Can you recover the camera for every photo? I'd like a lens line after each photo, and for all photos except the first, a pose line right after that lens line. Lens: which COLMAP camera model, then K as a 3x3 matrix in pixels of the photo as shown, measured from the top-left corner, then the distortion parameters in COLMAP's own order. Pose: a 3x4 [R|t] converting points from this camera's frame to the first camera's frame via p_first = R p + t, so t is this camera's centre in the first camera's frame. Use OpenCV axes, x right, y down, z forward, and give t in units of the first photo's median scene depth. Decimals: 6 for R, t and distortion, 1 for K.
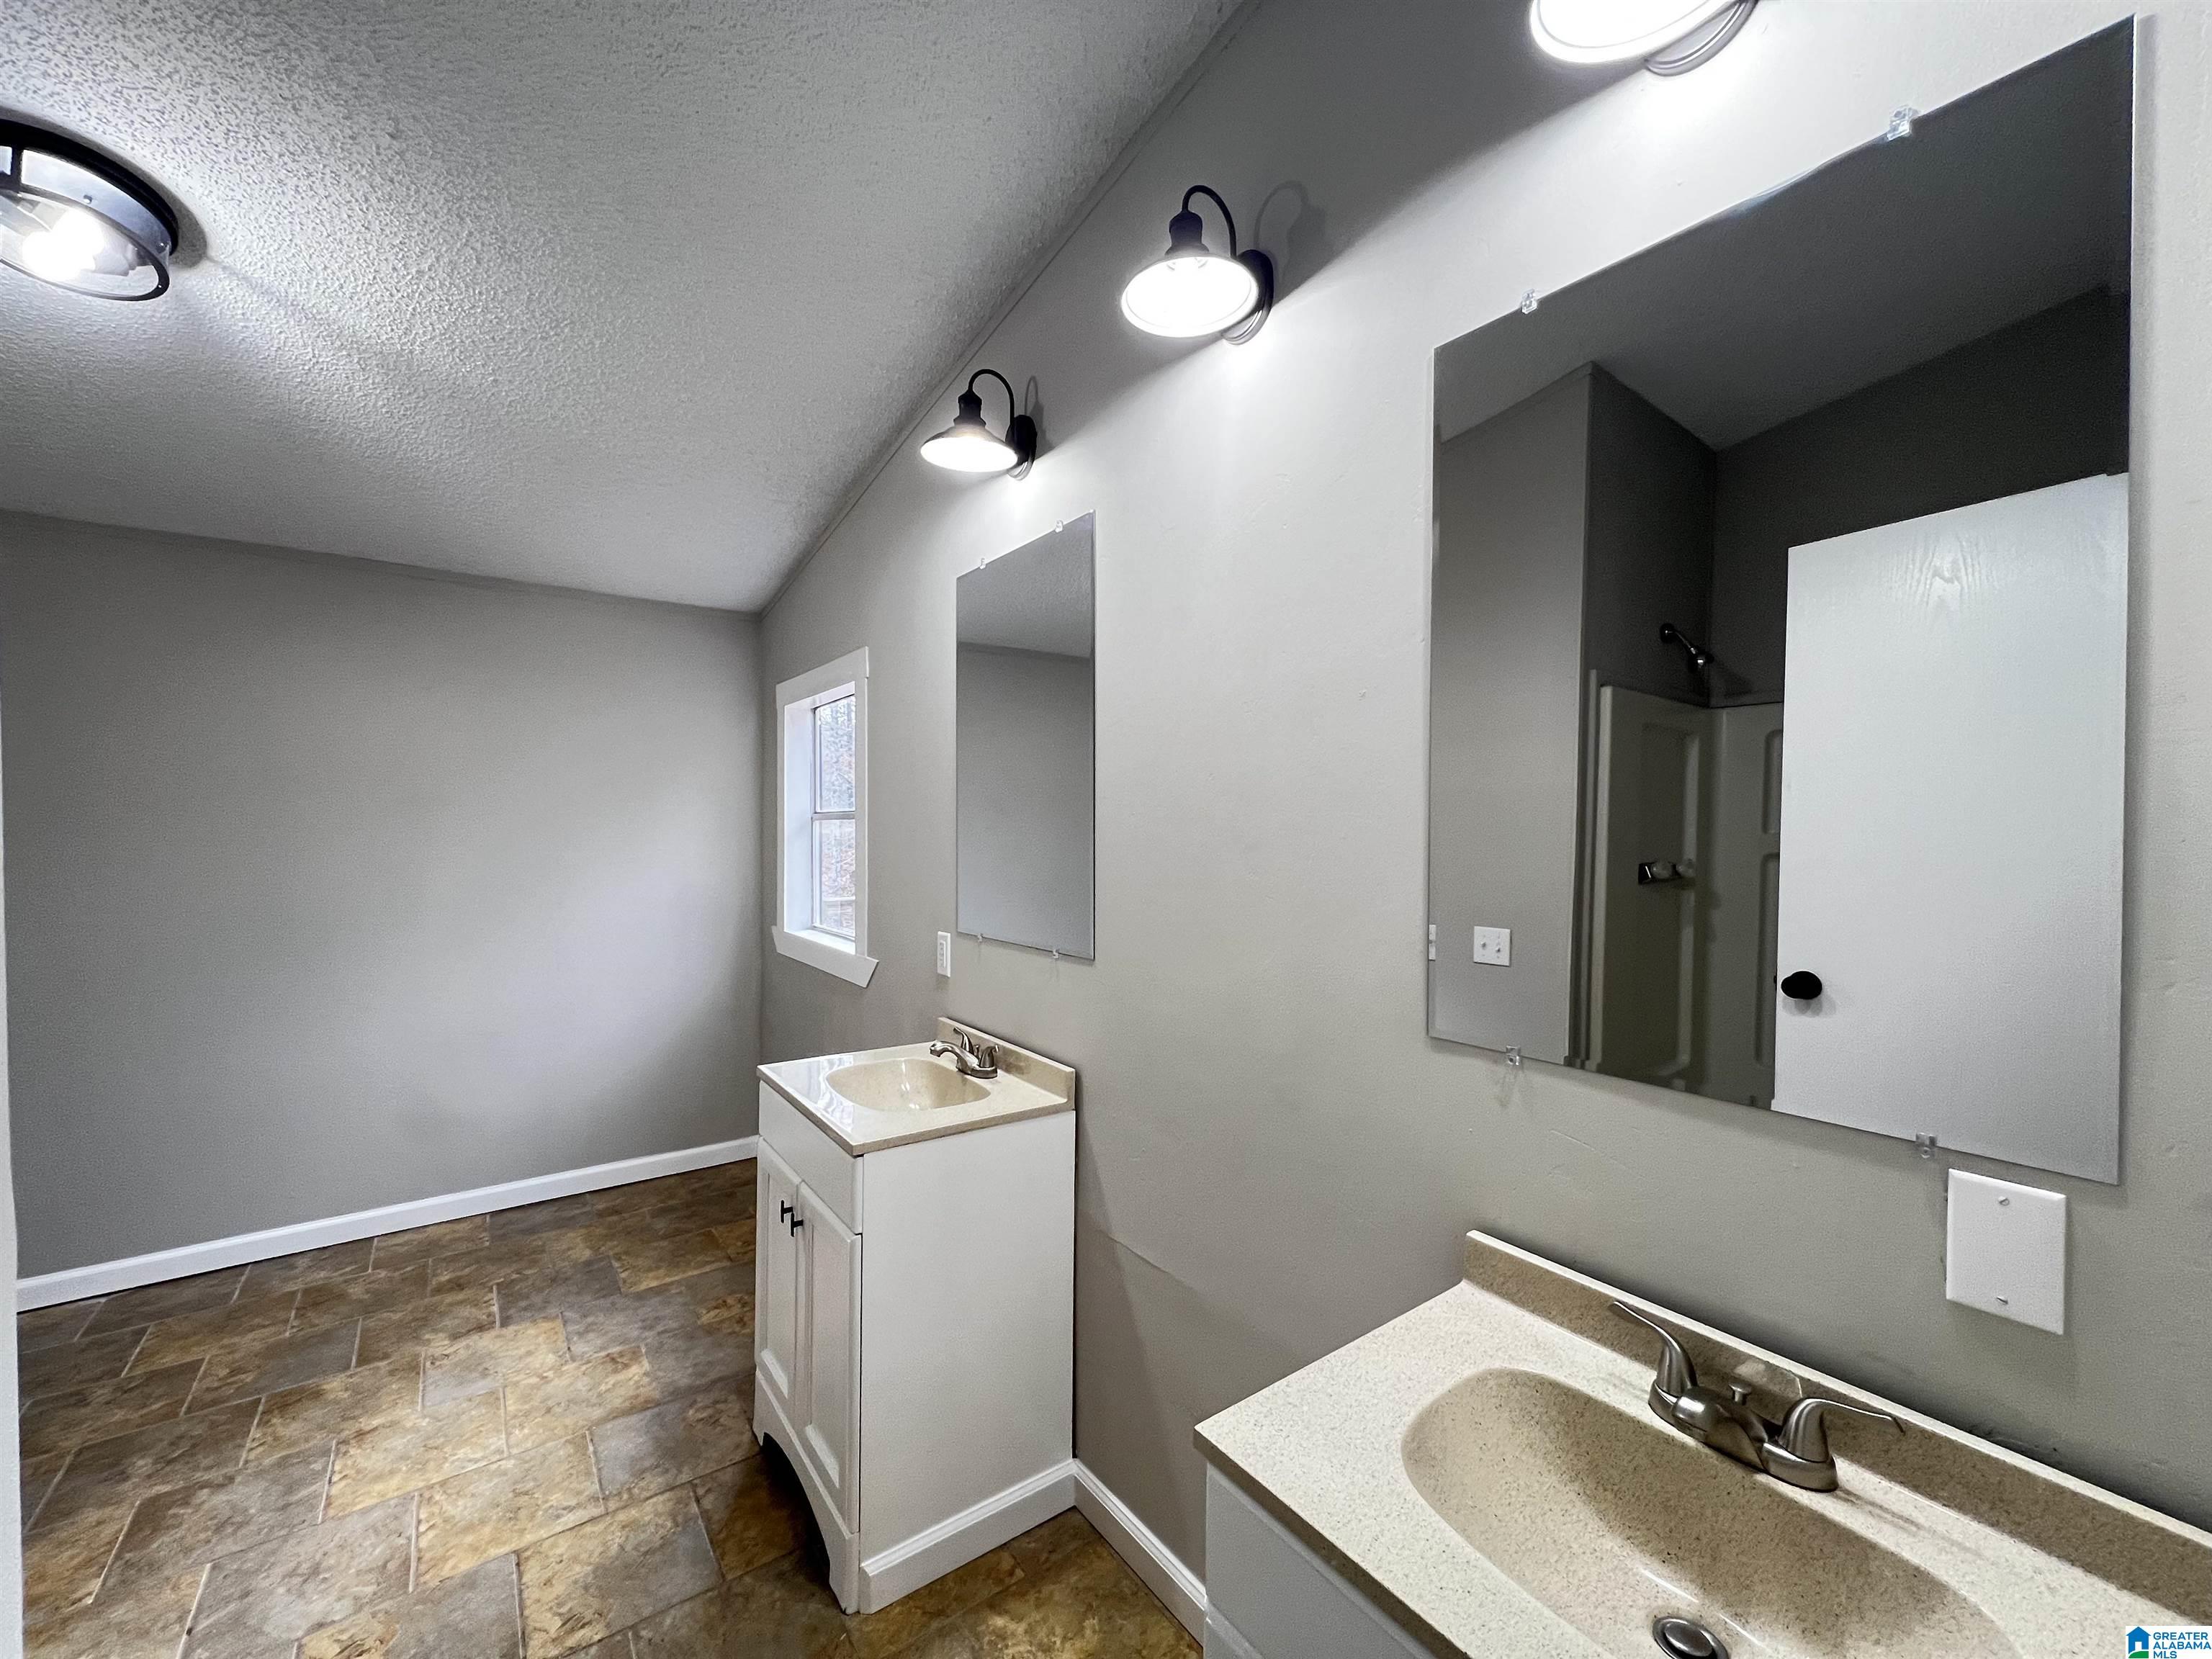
lens RADIAL K [[886.9, 0, 1105.1], [0, 886.9, 834.4], [0, 0, 1]] dist [0.001036, 0.000061]
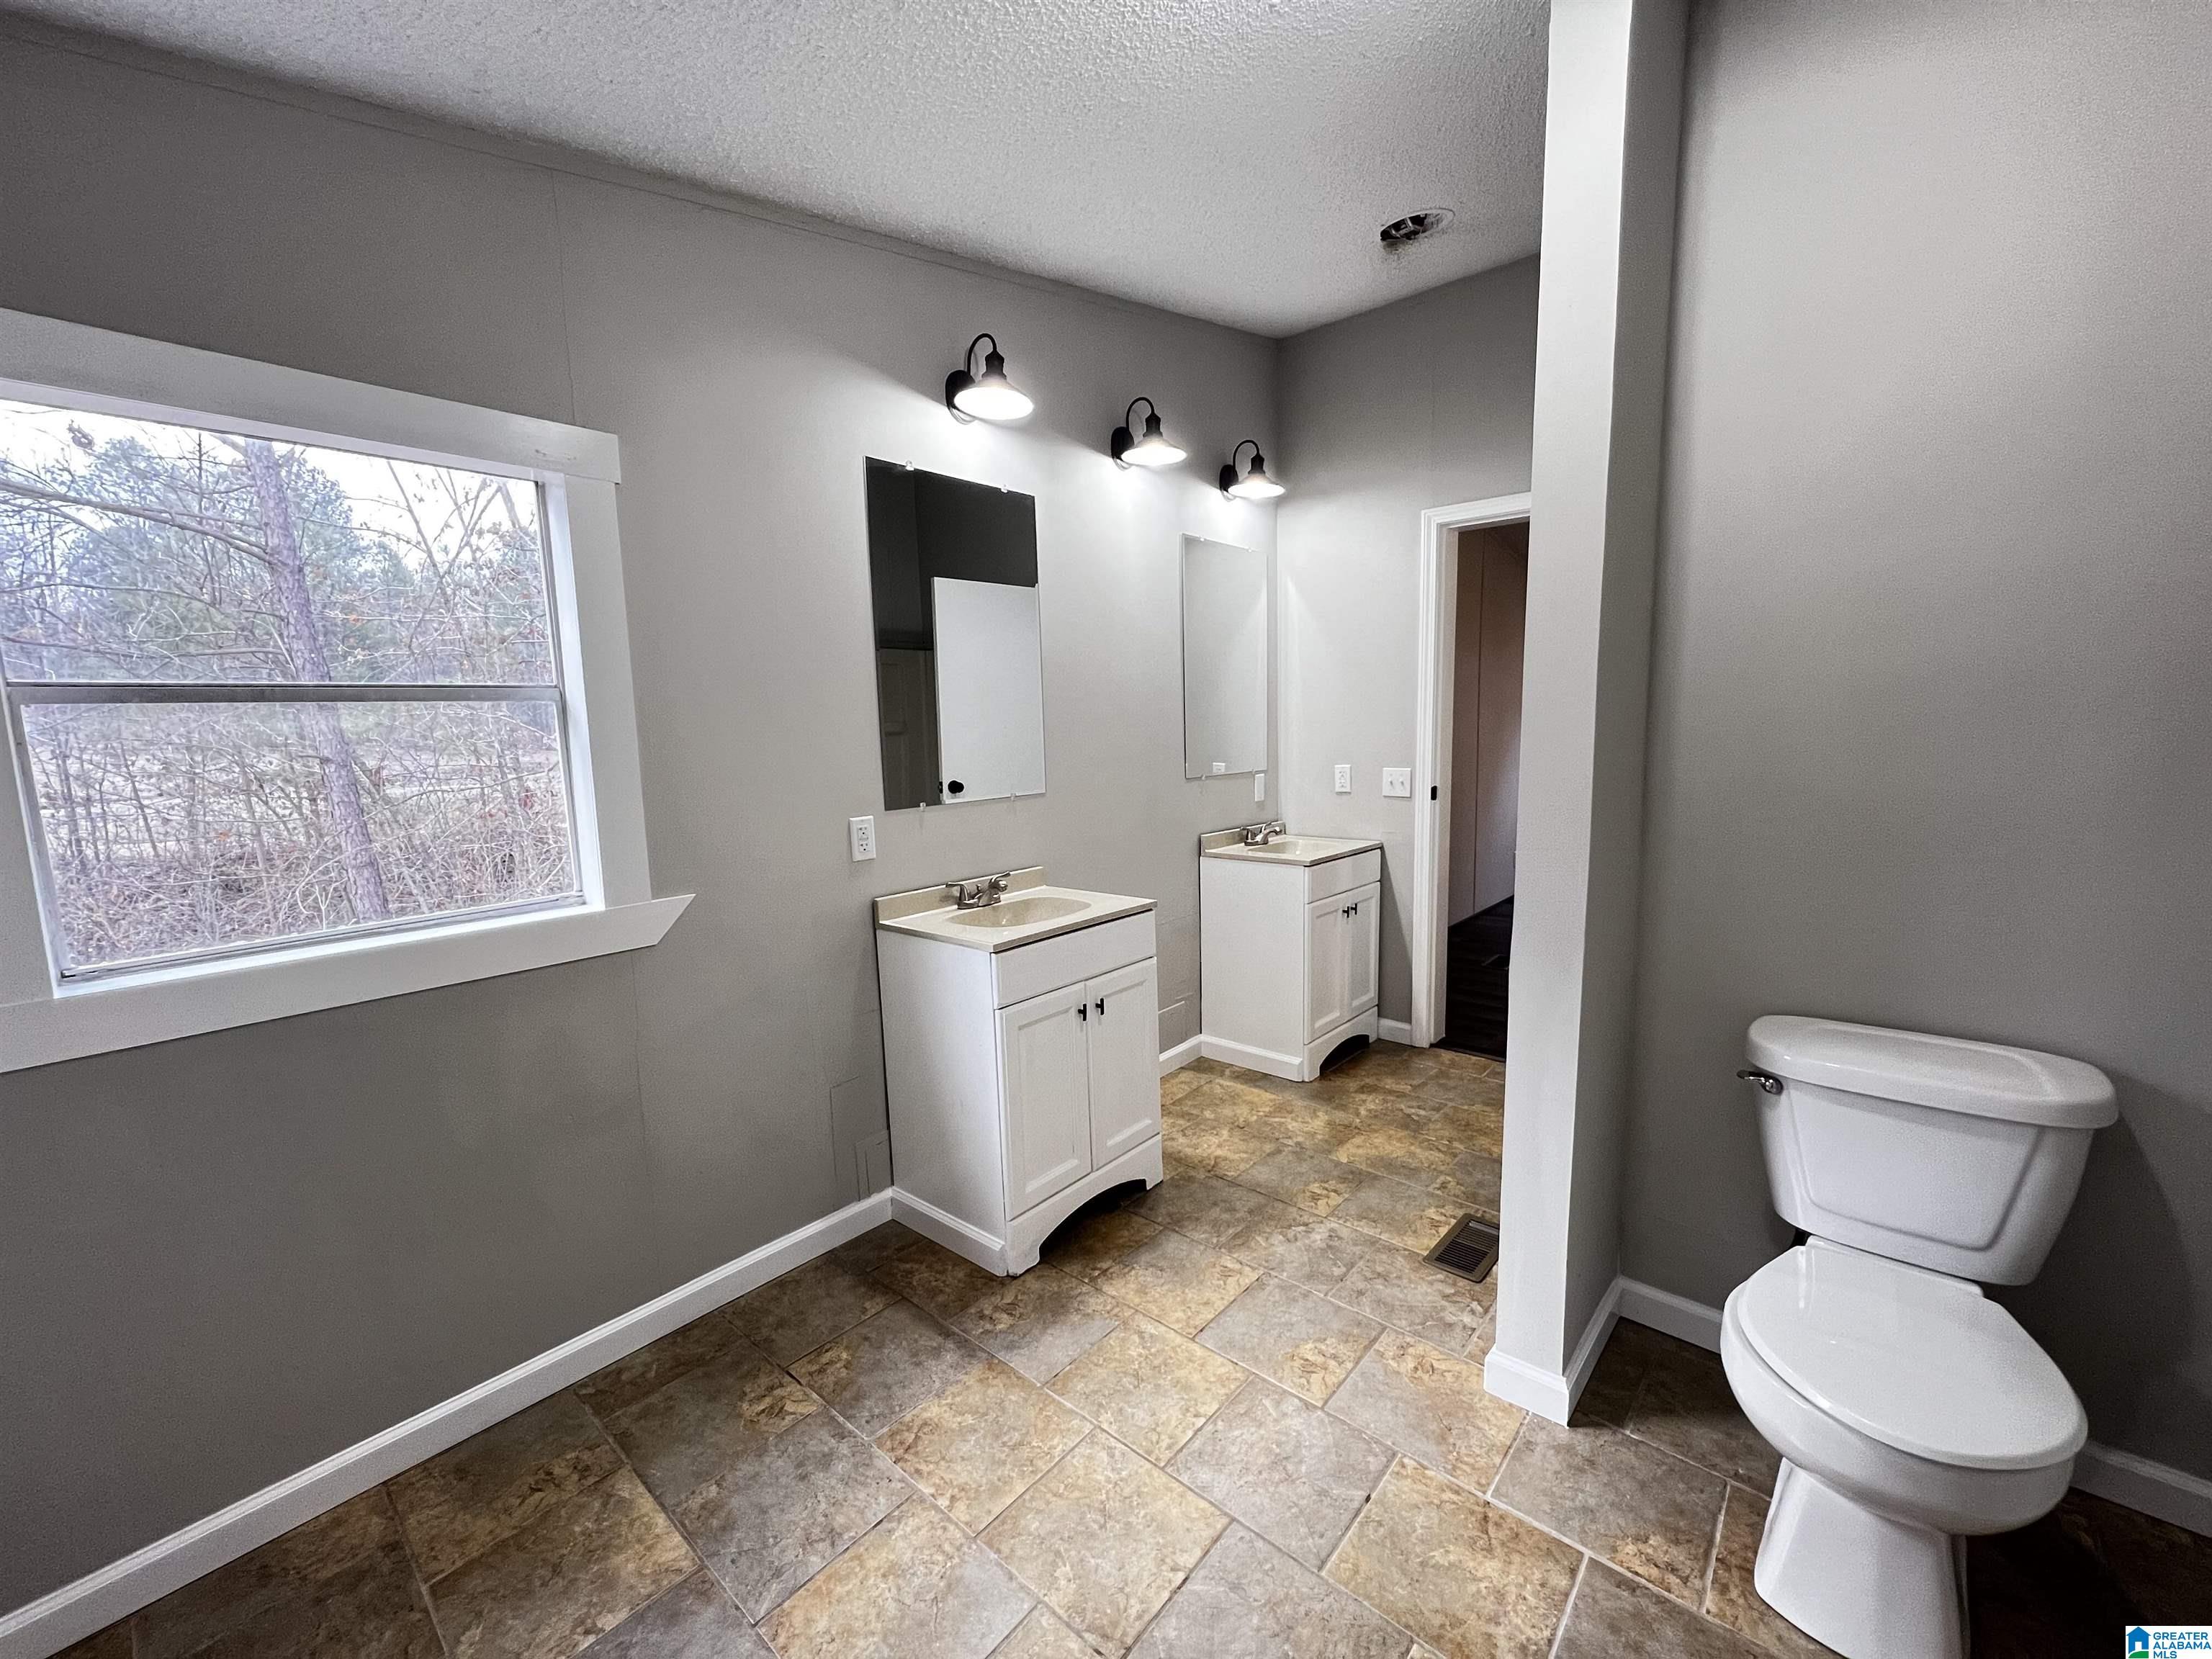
lens RADIAL K [[886.9, 0, 1103.7], [0, 886.9, 833.4], [0, 0, 1]] dist [0.001036, 0.000061]
pose [[-0.218325, -0.121161, 0.968325, -1.457453], [0.035348, 0.990630, 0.131922, 0.009736], [-0.975236, 0.063030, -0.211997, 1.150523]]
